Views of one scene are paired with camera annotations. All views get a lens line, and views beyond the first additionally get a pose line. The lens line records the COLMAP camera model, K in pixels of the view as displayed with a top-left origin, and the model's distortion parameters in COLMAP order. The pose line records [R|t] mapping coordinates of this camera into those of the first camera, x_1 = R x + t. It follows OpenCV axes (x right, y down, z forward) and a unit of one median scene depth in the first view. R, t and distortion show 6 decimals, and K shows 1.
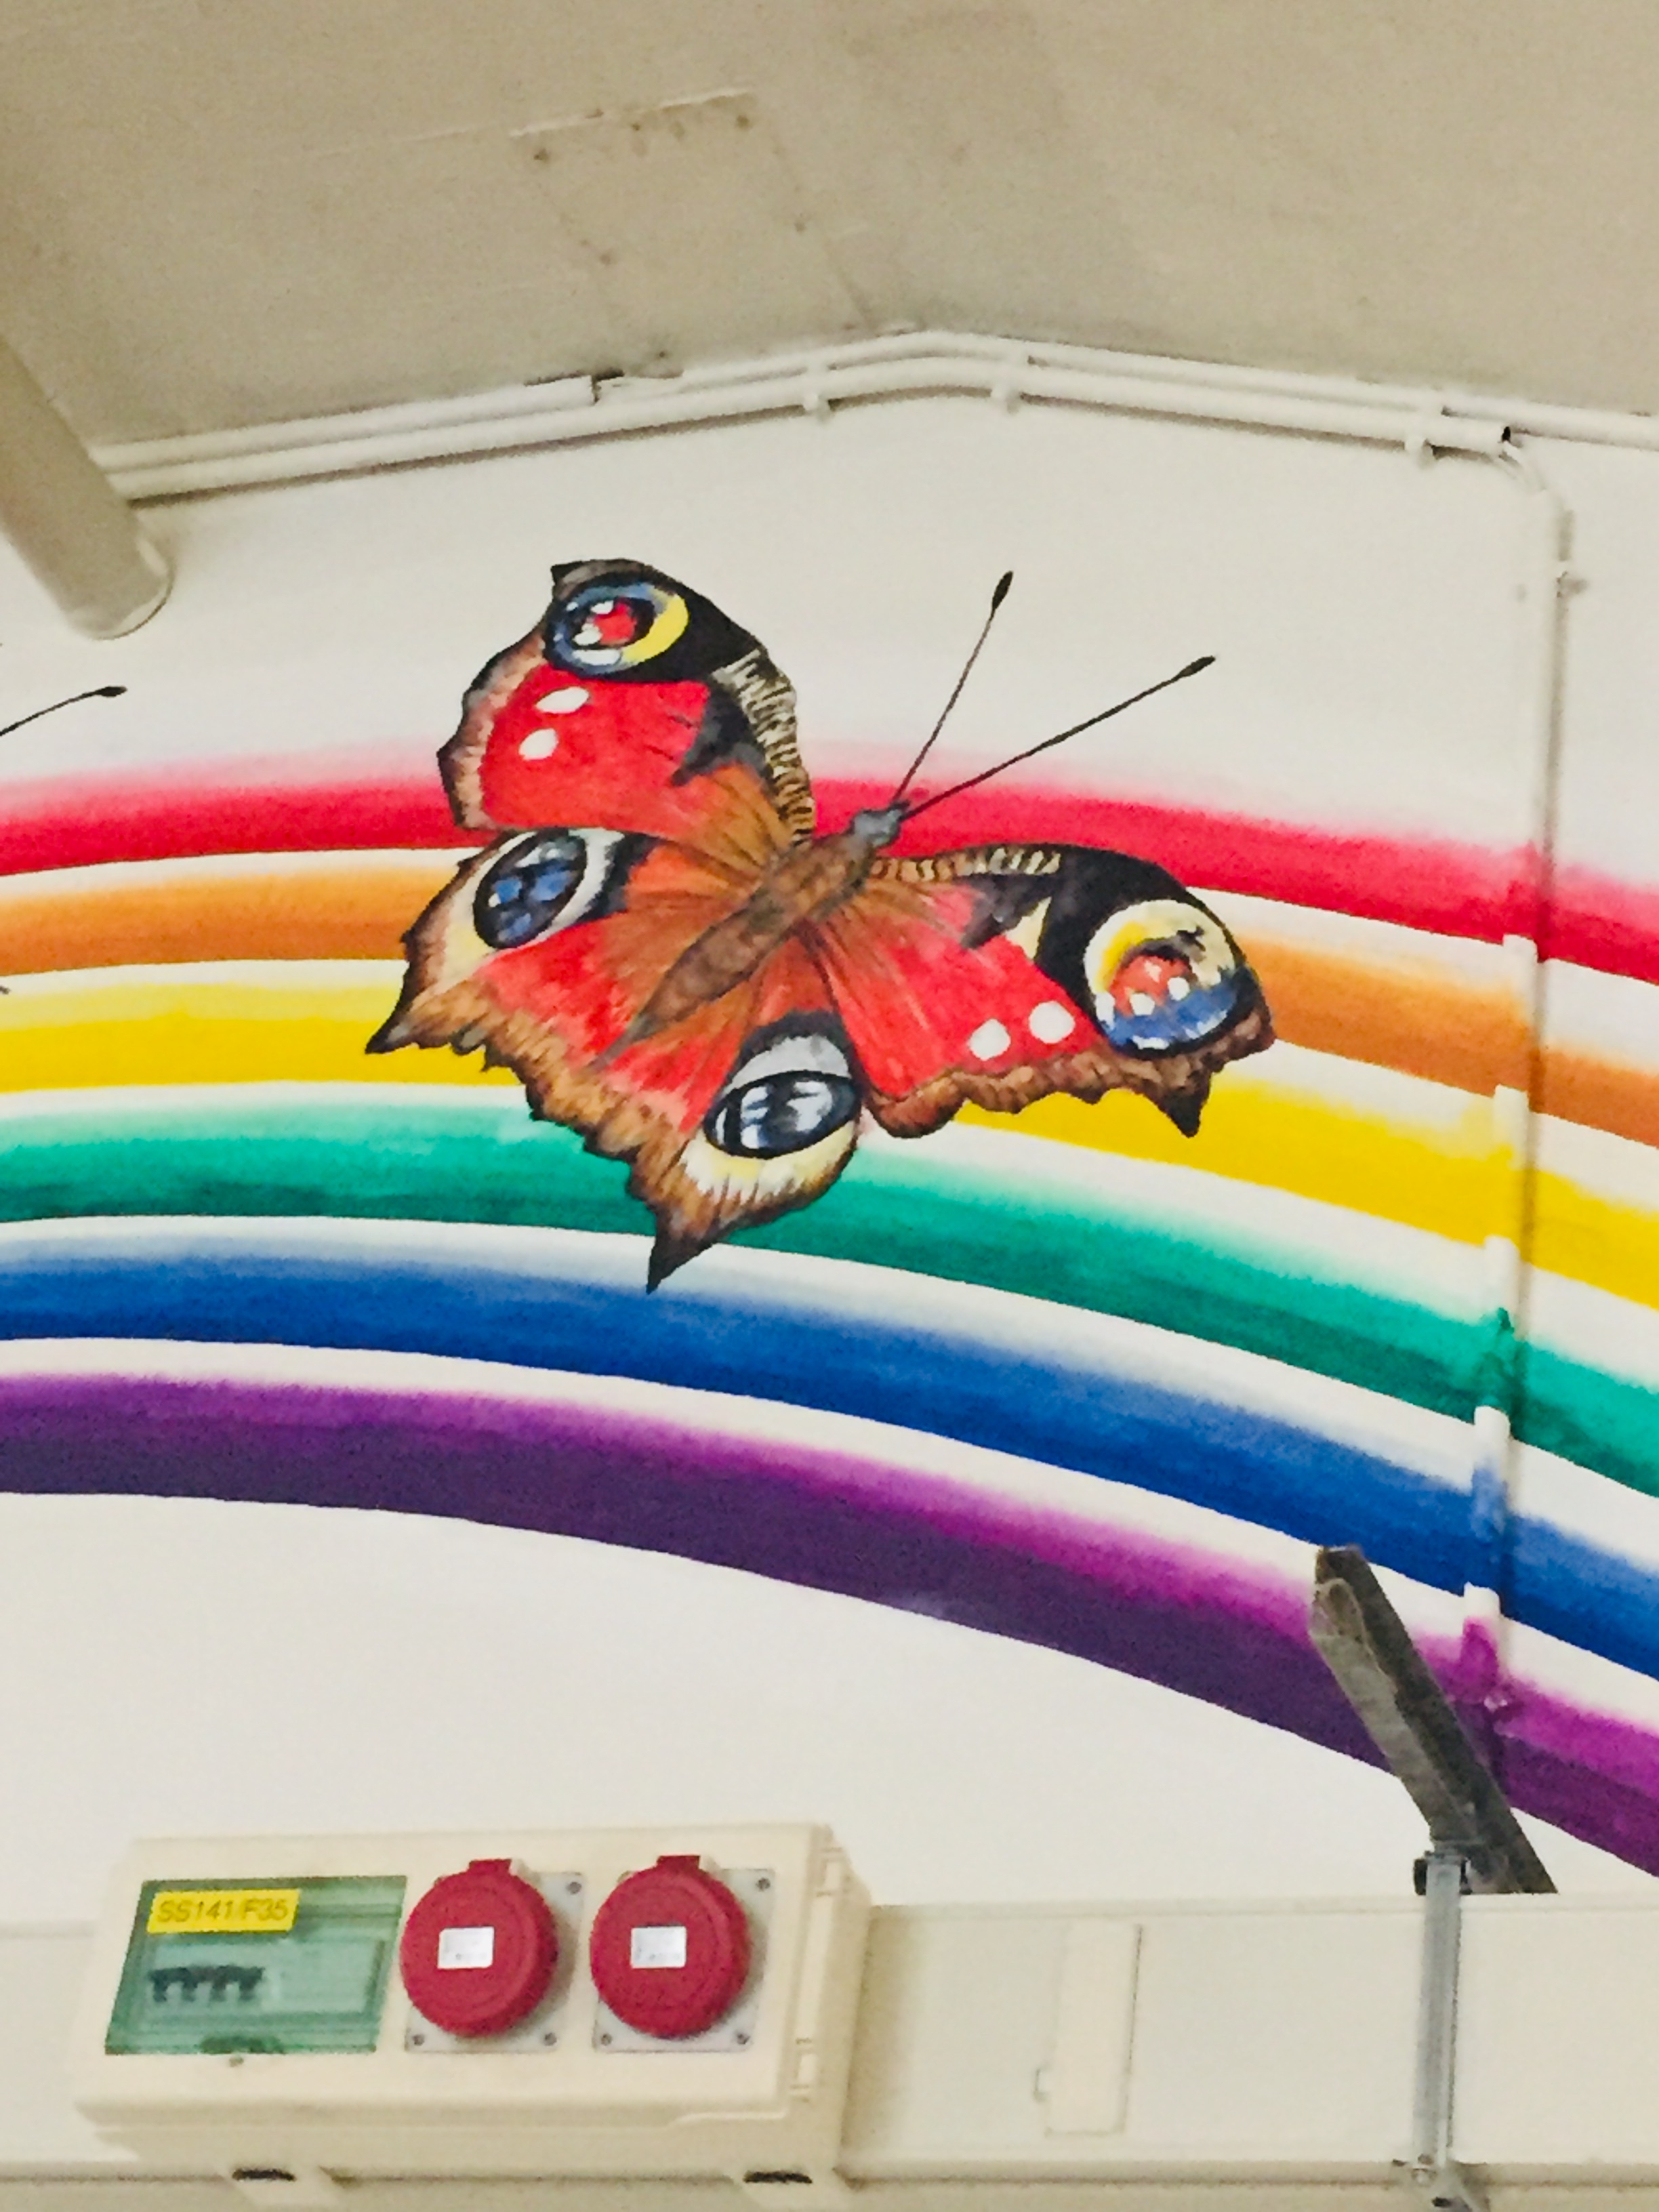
lens RADIAL K [[4605.0, 0, 836.8], [0, 4605.0, 1109.3], [0, 0, 1]] dist [0.052464, 0.000000]
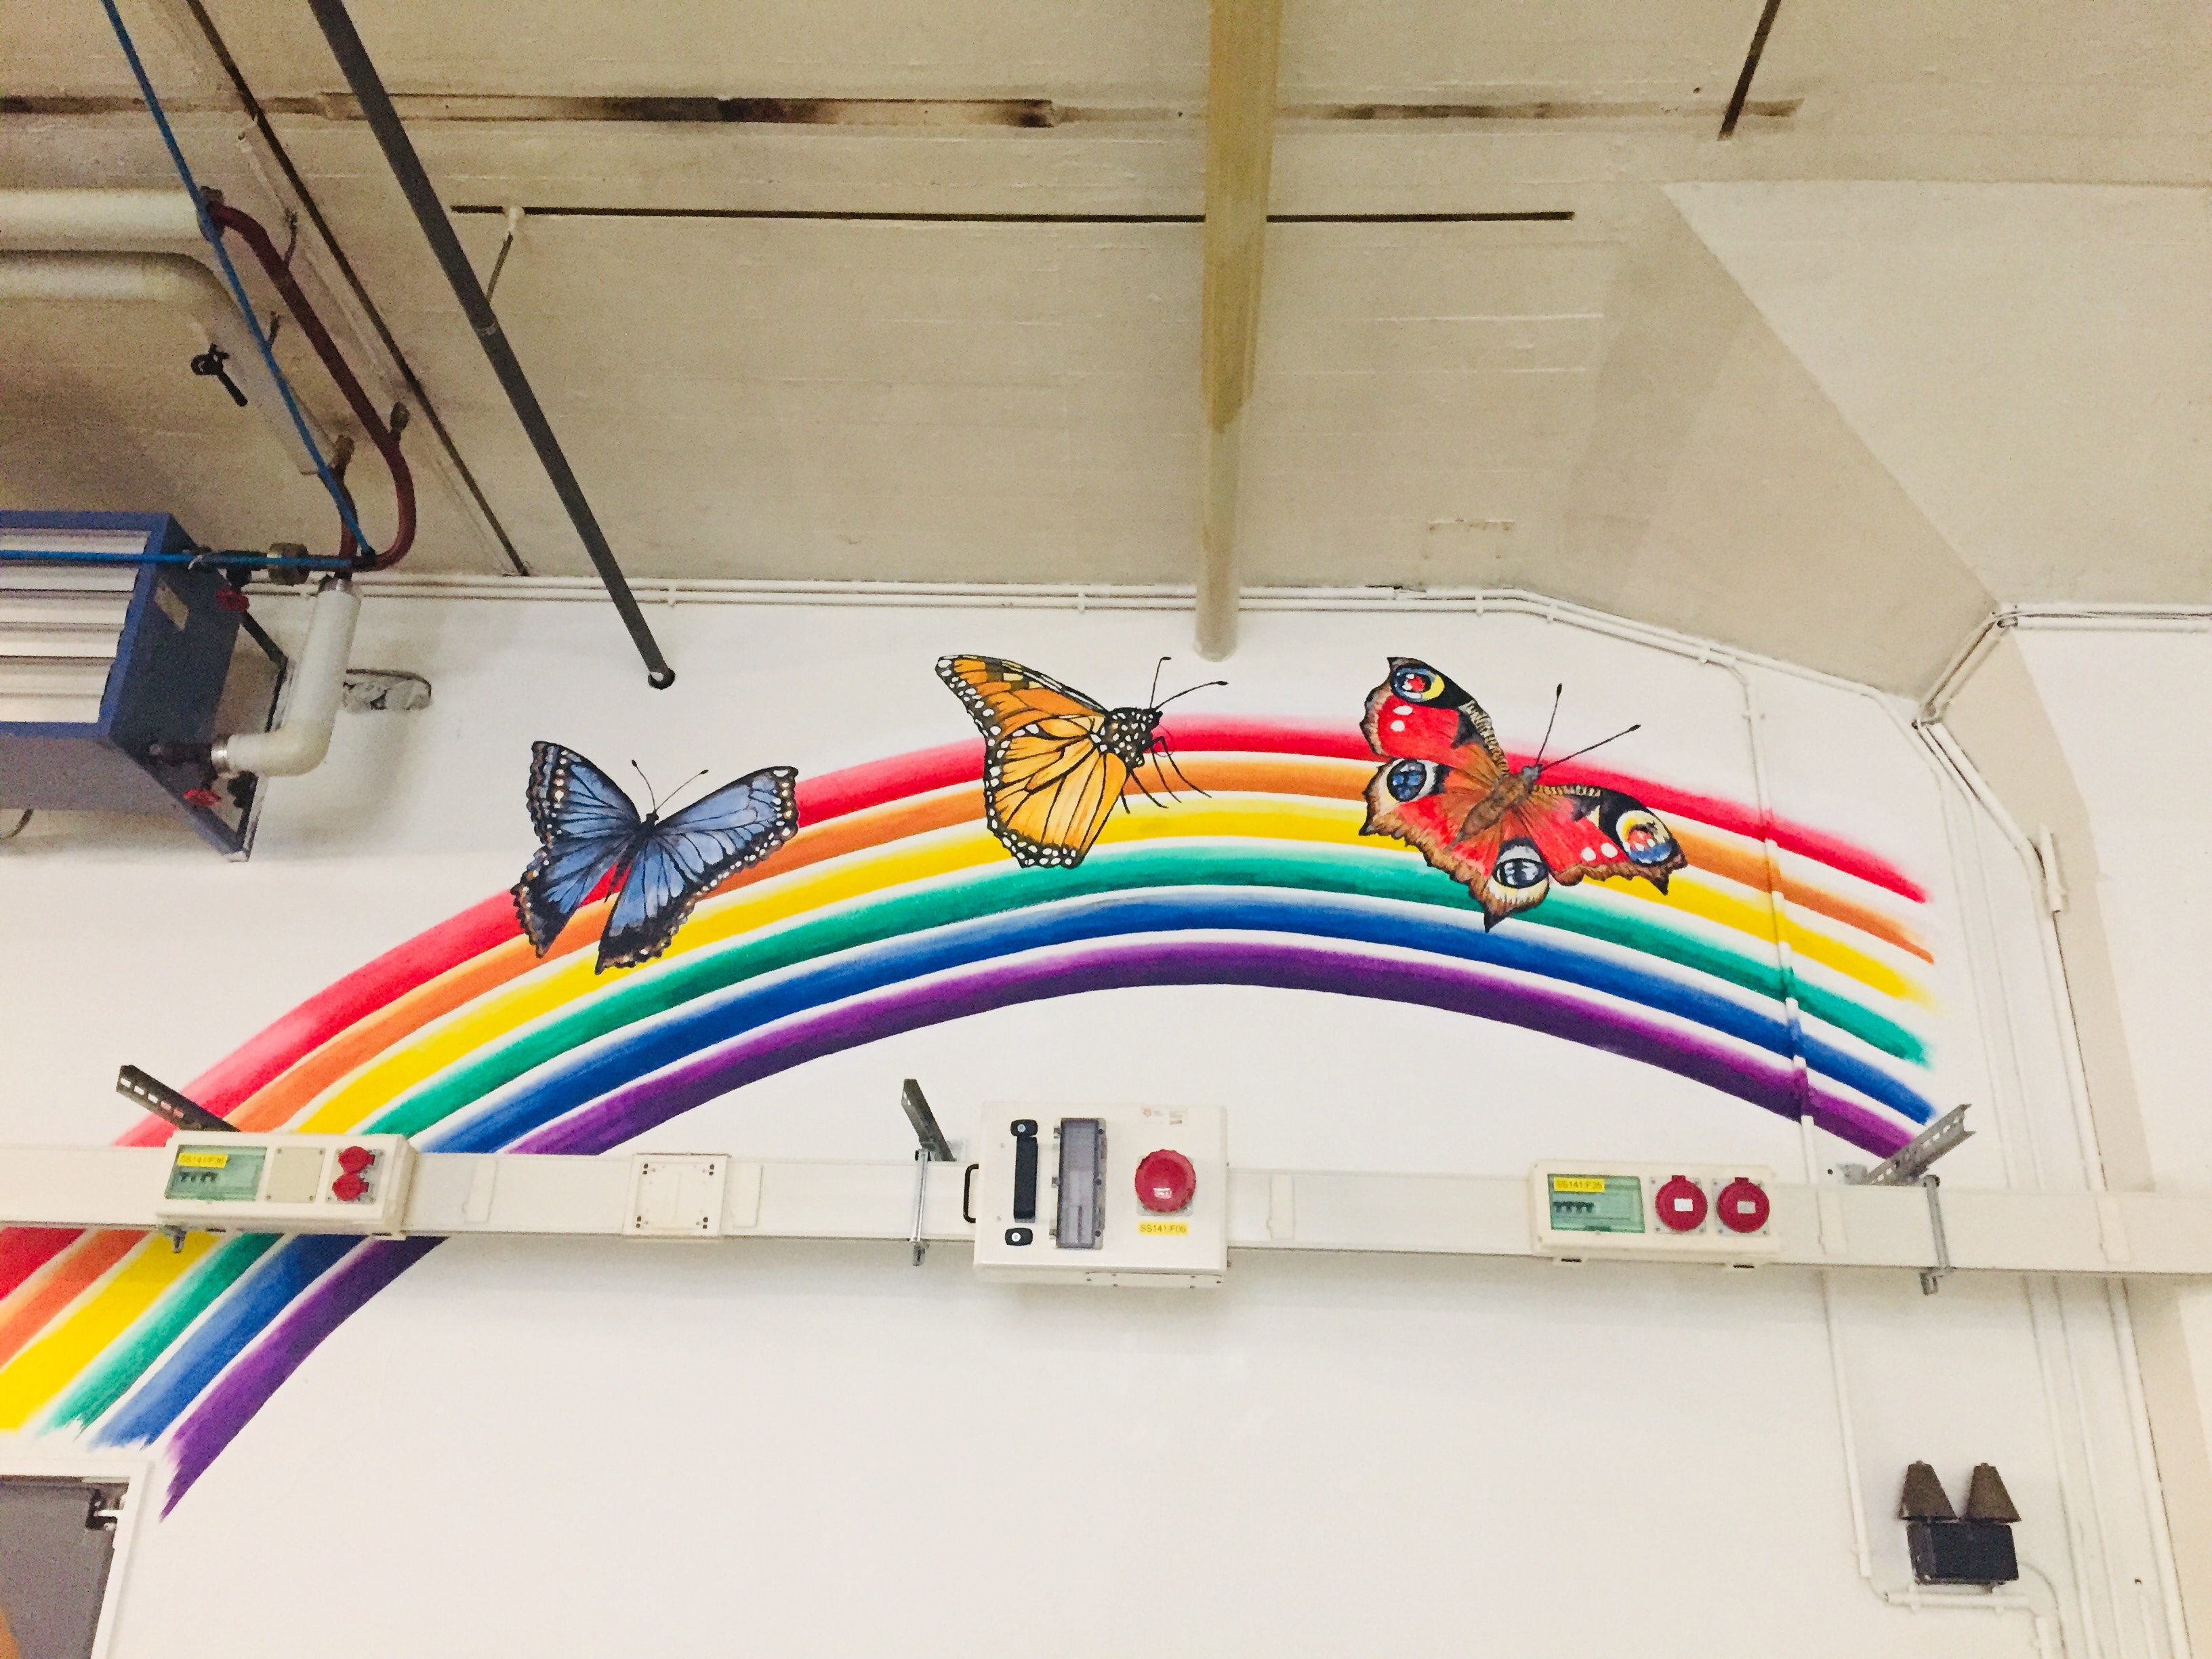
lens RADIAL K [[1898.2, 0, 1099.1], [0, 1898.2, 817.7], [0, 0, 1]] dist [0.083245, -0.117188]
pose [[0.946301, 0.042843, 0.320435, -0.668343], [-0.087389, 0.988179, 0.125955, -0.166580], [-0.311251, -0.147194, 0.938859, -0.094364]]
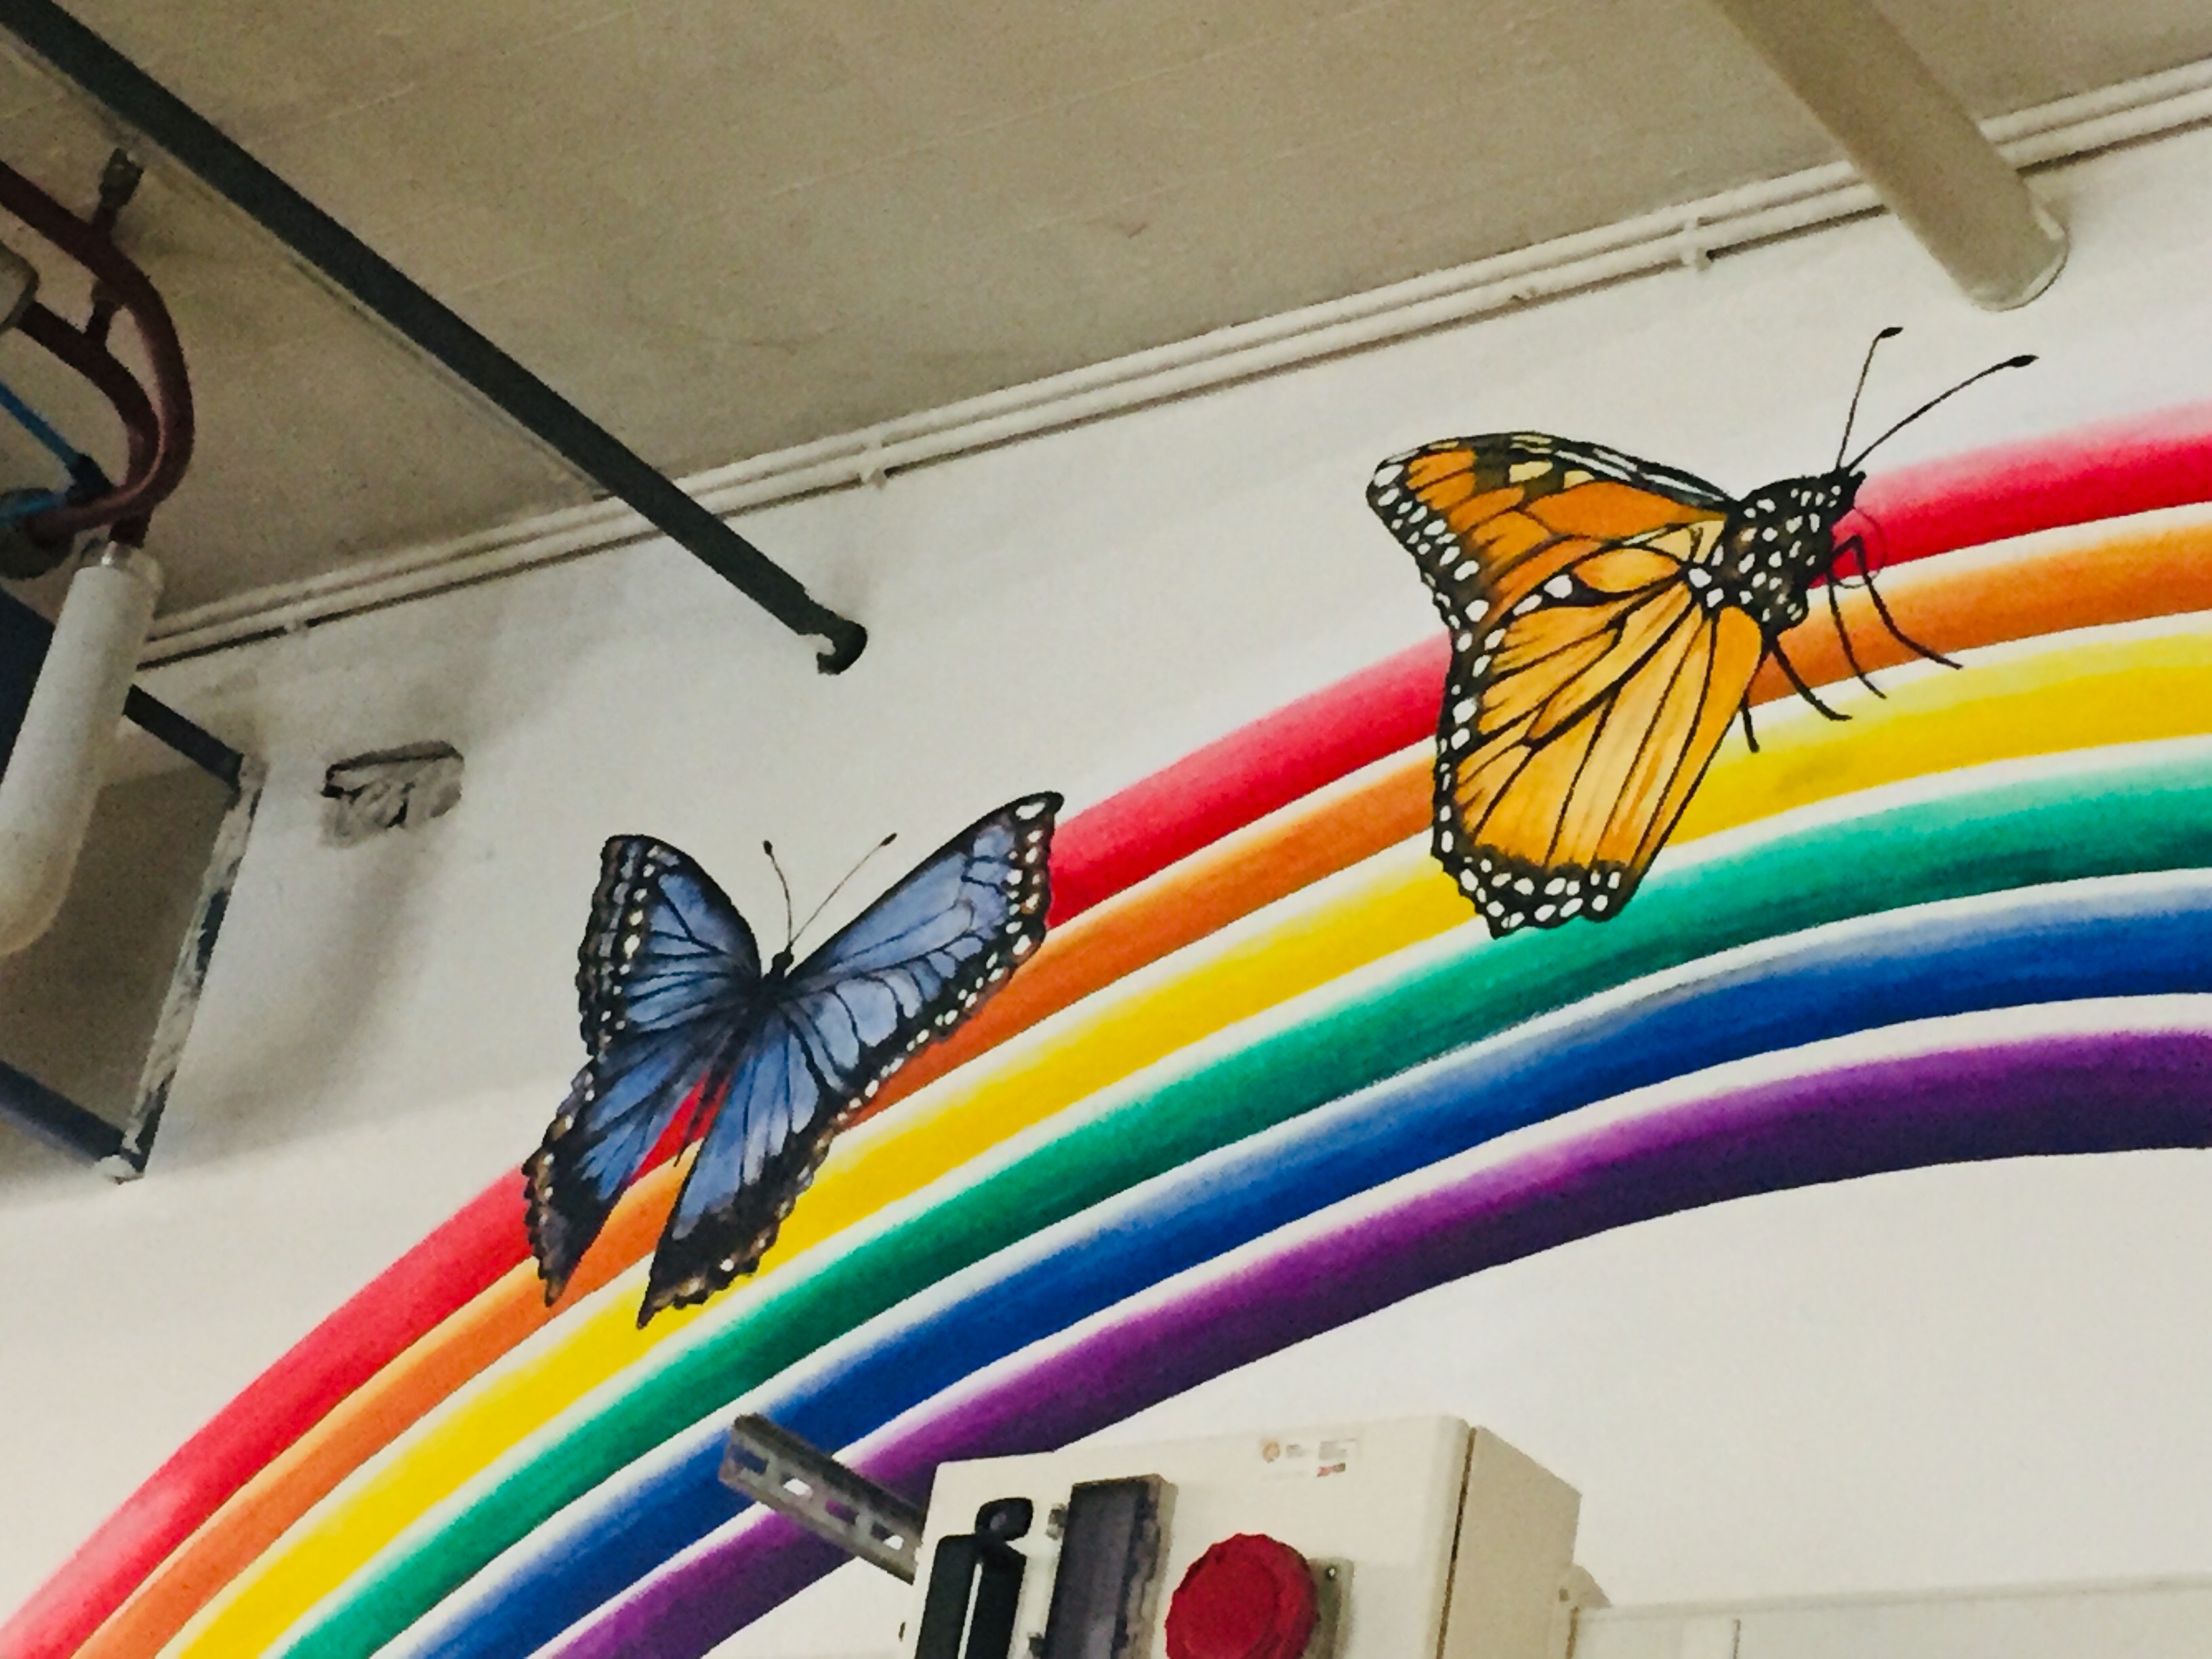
lens RADIAL K [[4605.0, 0, 1099.0], [0, 4605.0, 830.2], [0, 0, 1]] dist [0.052464, 0.000000]
pose [[0.952689, -0.094994, -0.288720, -0.074893], [0.099764, 0.995009, 0.001819, -0.011064], [0.287106, -0.030536, 0.957412, -0.037484]]
